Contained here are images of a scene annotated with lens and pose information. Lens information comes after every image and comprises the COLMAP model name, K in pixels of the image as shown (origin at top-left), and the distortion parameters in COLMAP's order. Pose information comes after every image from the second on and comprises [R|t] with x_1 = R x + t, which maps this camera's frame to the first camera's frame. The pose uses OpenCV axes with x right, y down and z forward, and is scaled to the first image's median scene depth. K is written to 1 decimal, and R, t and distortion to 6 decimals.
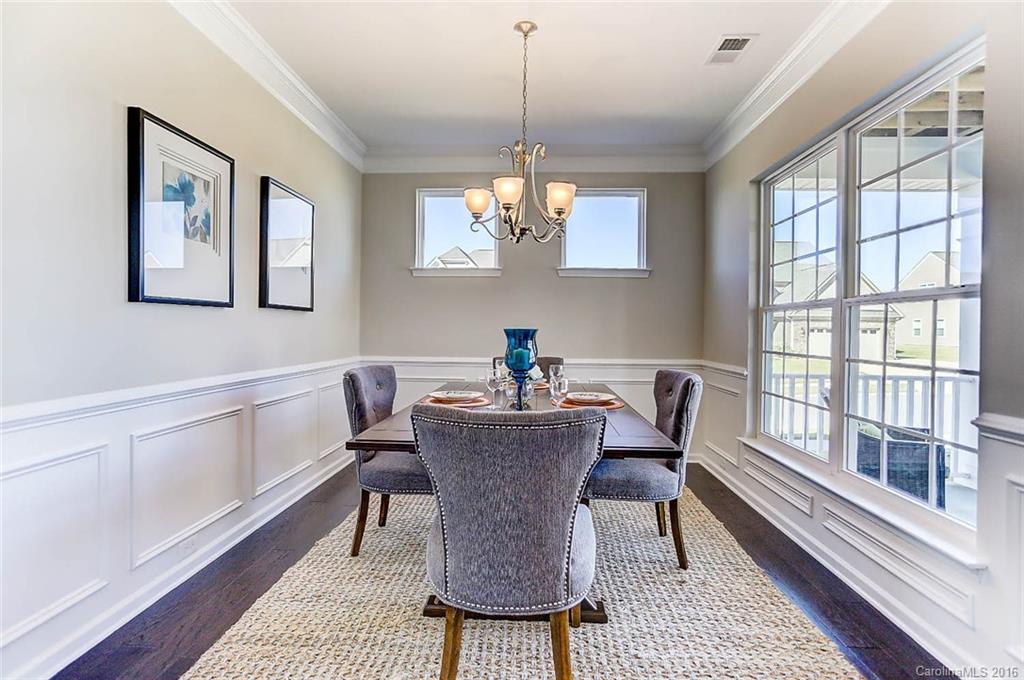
lens RADIAL K [[493.0, 0, 513.9], [0, 493.0, 333.5], [0, 0, 1]] dist [-0.045342, 0.026172]
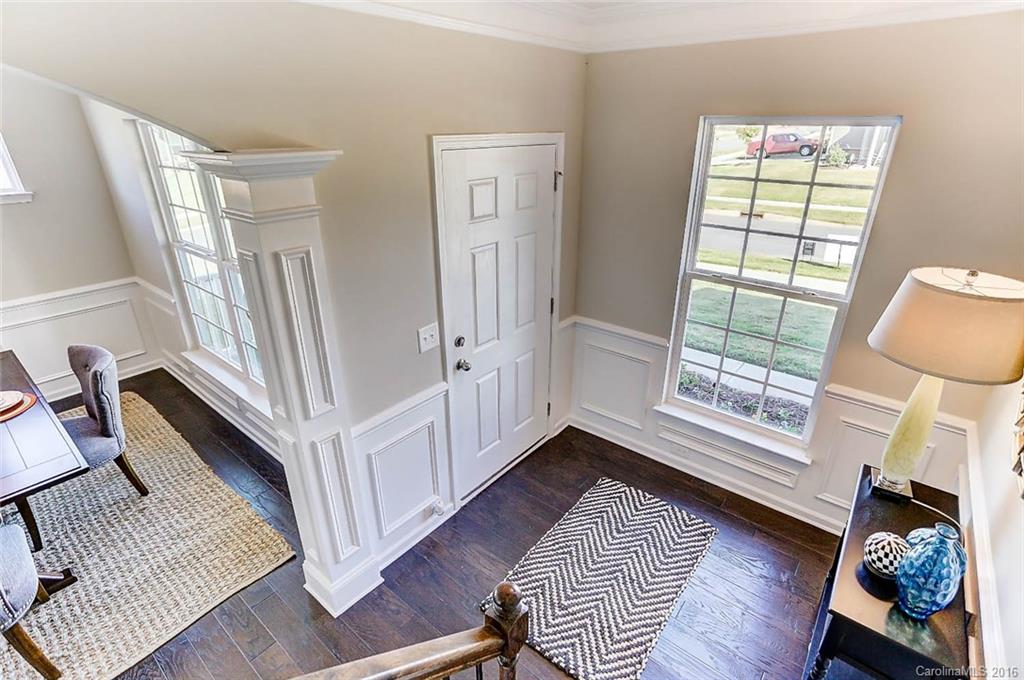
lens RADIAL K [[493.0, 0, 513.9], [0, 493.0, 333.5], [0, 0, 1]] dist [-0.045342, 0.026172]
pose [[0.589201, -0.329205, 0.737880, 0.120577], [0.017669, 0.918264, 0.395575, -0.437145], [-0.807794, -0.220035, 0.546858, -0.443071]]
